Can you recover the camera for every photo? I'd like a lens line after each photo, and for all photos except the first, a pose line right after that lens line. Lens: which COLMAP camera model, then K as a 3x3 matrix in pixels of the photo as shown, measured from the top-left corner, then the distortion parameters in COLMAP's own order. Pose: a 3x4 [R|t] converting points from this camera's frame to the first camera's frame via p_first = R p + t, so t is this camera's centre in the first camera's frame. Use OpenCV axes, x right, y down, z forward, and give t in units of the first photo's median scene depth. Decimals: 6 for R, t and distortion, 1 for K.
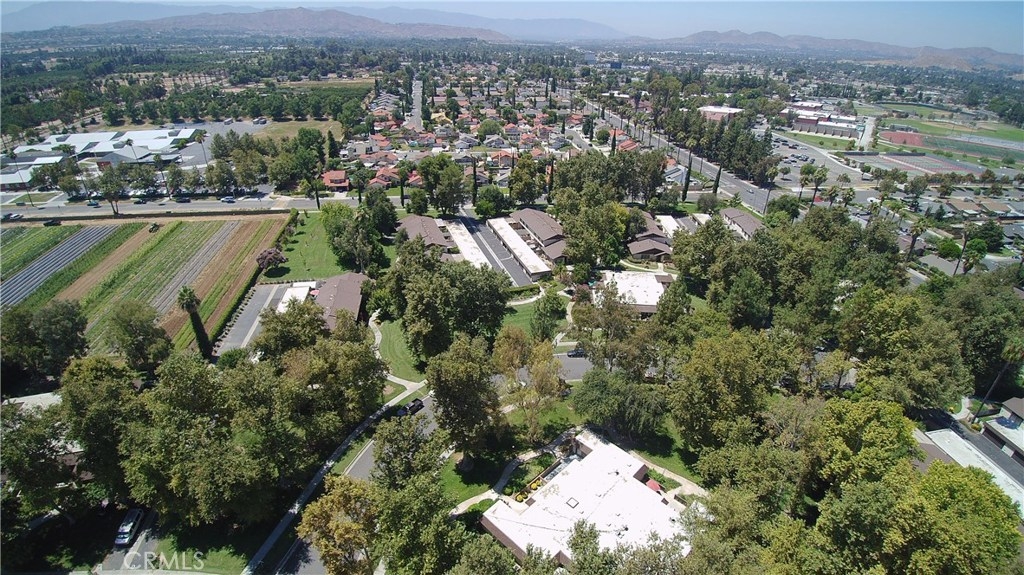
lens RADIAL K [[488.5, 0, 515.4], [0, 488.5, 279.9], [0, 0, 1]] dist [-0.022059, -0.022512]
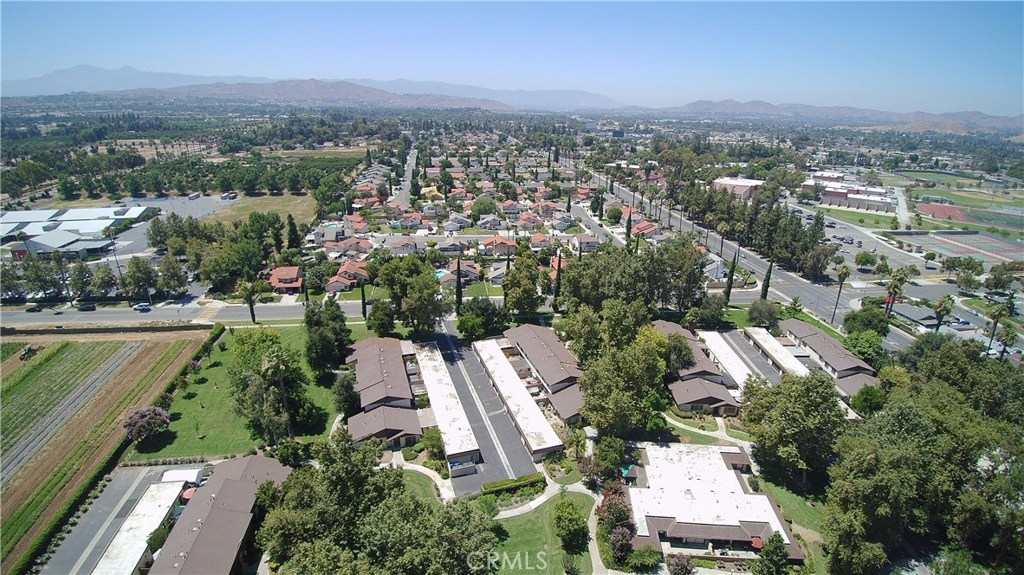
lens RADIAL K [[488.5, 0, 515.4], [0, 488.5, 279.9], [0, 0, 1]] dist [-0.022059, -0.022512]
pose [[0.999992, 0.000867, -0.003950, 0.005625], [-0.001343, 0.992510, -0.122154, -0.074935], [0.003815, 0.122158, 0.992503, 0.150374]]
